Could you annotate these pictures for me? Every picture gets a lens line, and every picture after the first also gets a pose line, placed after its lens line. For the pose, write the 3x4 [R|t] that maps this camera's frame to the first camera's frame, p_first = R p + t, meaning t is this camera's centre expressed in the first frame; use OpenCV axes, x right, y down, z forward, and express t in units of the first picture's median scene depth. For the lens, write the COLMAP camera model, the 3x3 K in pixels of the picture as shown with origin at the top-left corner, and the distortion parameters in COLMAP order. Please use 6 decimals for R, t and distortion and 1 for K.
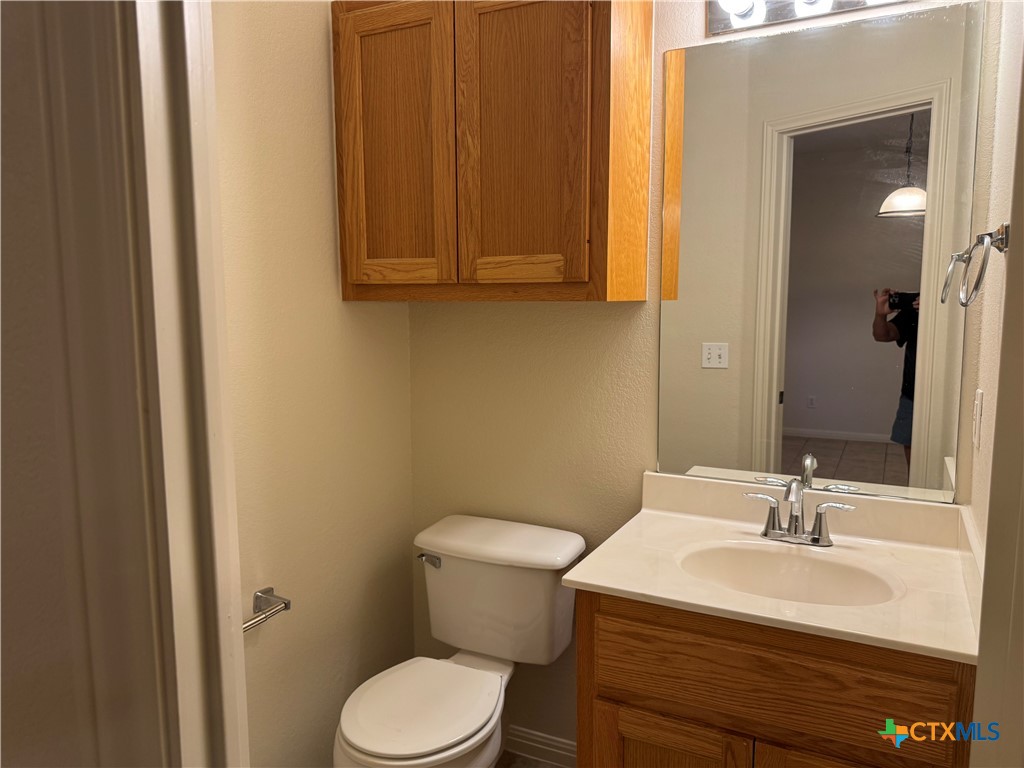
lens RADIAL K [[732.0, 0, 517.3], [0, 732.0, 386.9], [0, 0, 1]] dist [0.157225, -0.252465]
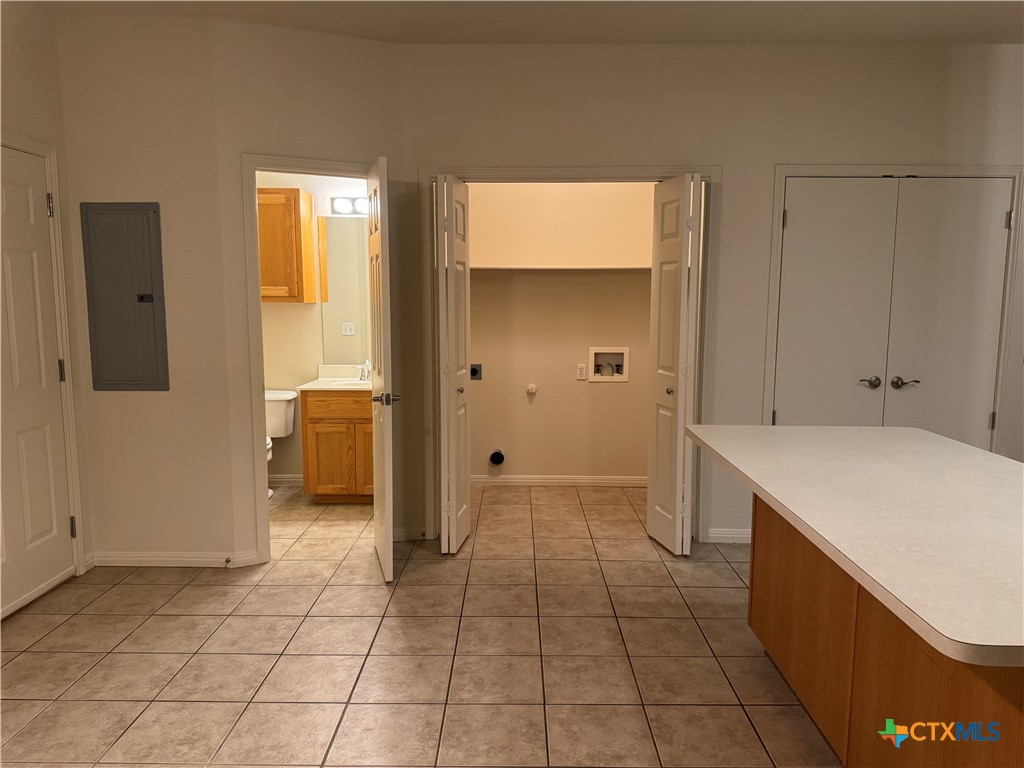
lens RADIAL K [[732.0, 0, 517.3], [0, 732.0, 386.9], [0, 0, 1]] dist [0.157225, -0.252465]
pose [[0.896479, -0.047064, 0.440579, -0.453779], [0.046026, 0.998855, 0.013048, 0.230414], [-0.440689, 0.008581, 0.897619, -2.127655]]
